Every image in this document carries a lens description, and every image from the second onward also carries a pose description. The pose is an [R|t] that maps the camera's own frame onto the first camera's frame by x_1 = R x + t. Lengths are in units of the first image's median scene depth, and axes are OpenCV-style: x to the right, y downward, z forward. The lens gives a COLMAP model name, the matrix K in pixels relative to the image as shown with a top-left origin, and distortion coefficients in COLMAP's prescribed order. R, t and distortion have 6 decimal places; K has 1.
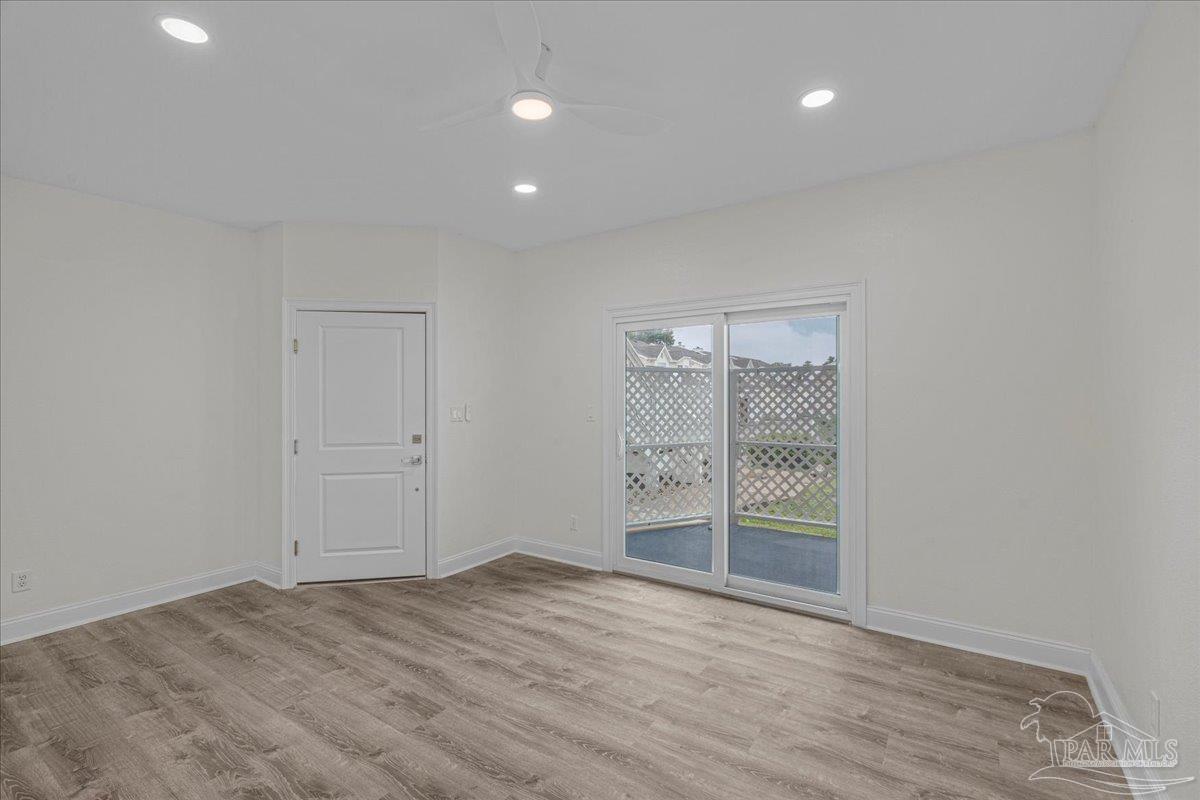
lens RADIAL K [[540.6, 0, 593.1], [0, 540.6, 398.2], [0, 0, 1]] dist [-0.002275, 0.000270]
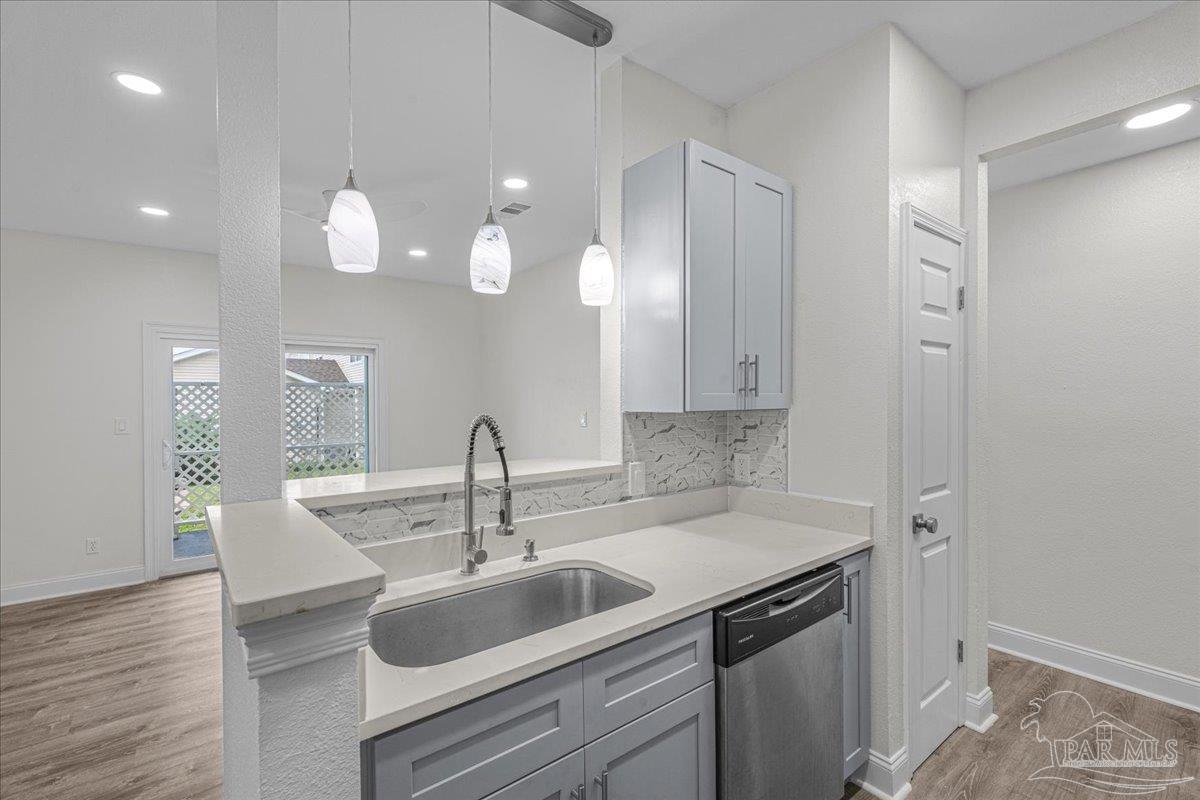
lens RADIAL K [[540.6, 0, 611.0], [0, 540.6, 403.8], [0, 0, 1]] dist [-0.002275, 0.000270]
pose [[0.285665, -0.001684, 0.958328, -0.839854], [0.014598, 0.999890, -0.002594, 0.003631], [-0.958218, 0.014731, 0.285658, -0.147721]]
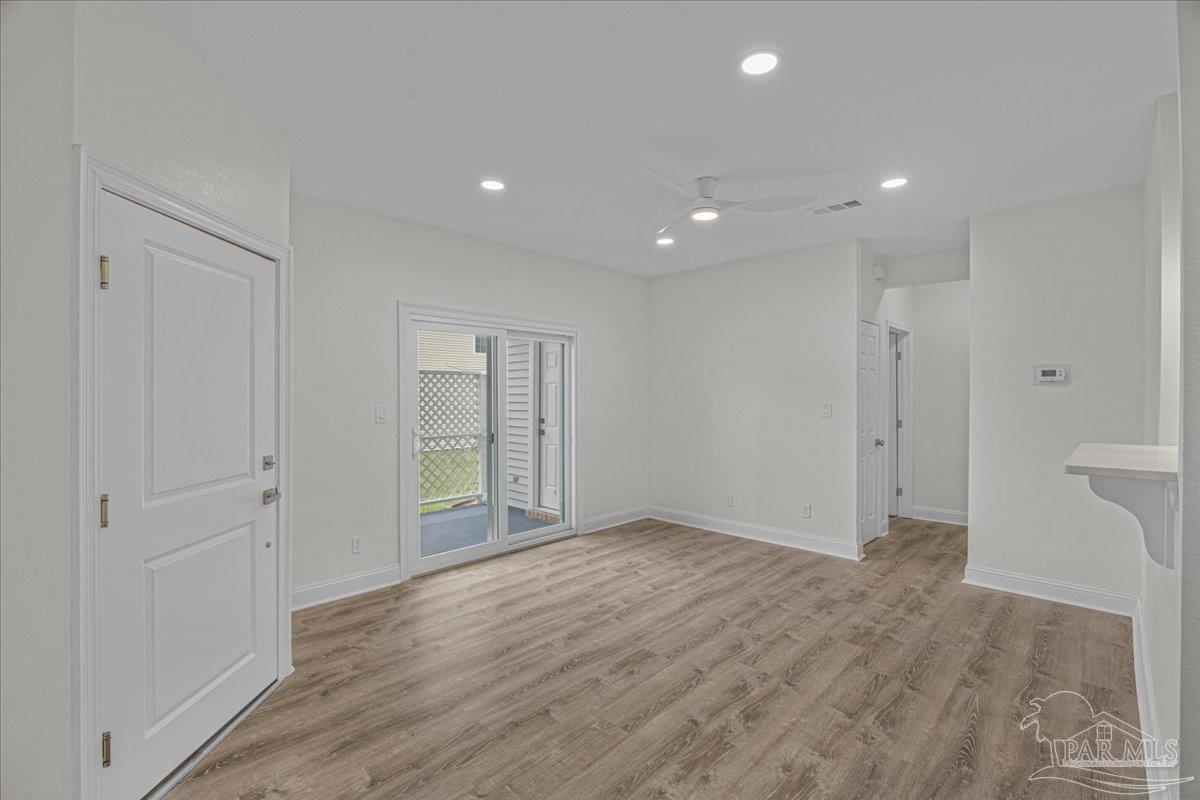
lens RADIAL K [[540.6, 0, 606.4], [0, 540.6, 396.7], [0, 0, 1]] dist [-0.002275, 0.000270]
pose [[0.143205, 0.002286, 0.989690, -1.027214], [0.004021, 0.999988, -0.002892, 0.004815], [-0.989685, 0.004394, 0.143194, 0.620475]]
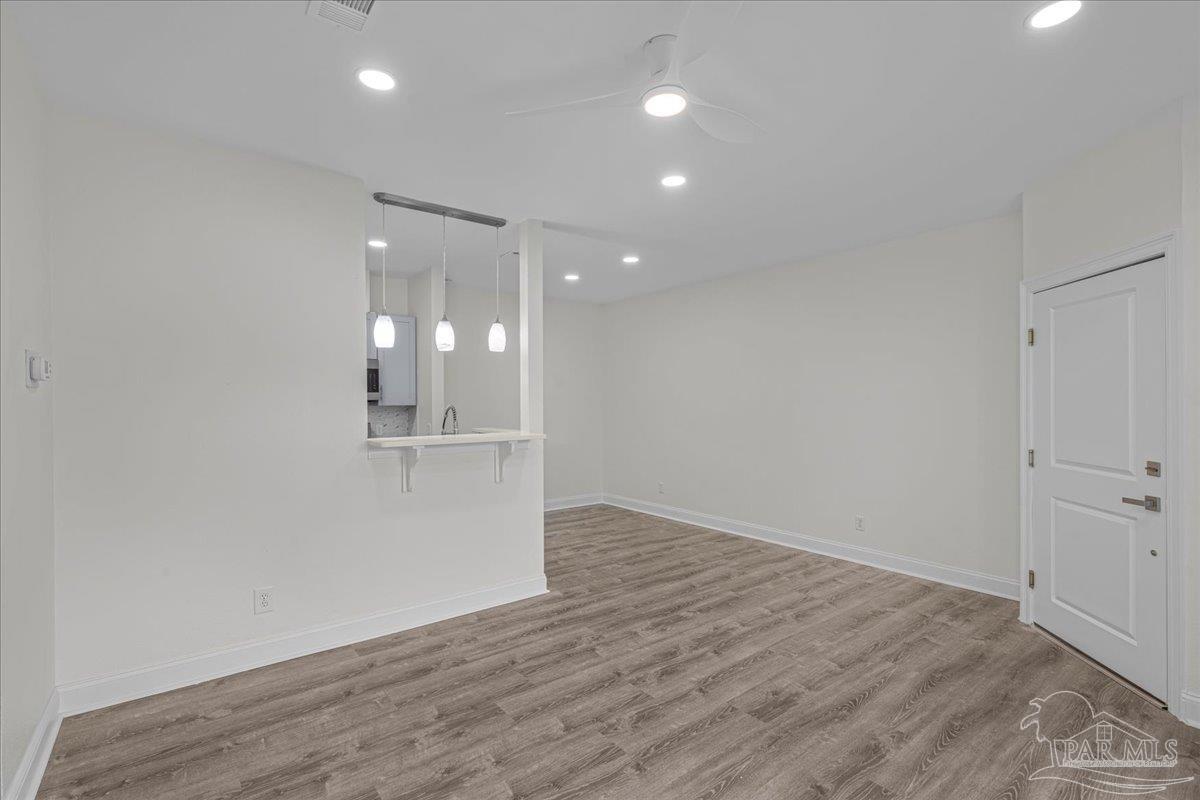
lens RADIAL K [[540.6, 0, 595.6], [0, 540.6, 402.0], [0, 0, 1]] dist [-0.002275, 0.000270]
pose [[-0.303515, 0.011137, -0.952762, 0.504187], [0.002663, 0.999938, 0.010841, -0.008300], [0.952823, 0.000753, -0.303526, 0.687366]]
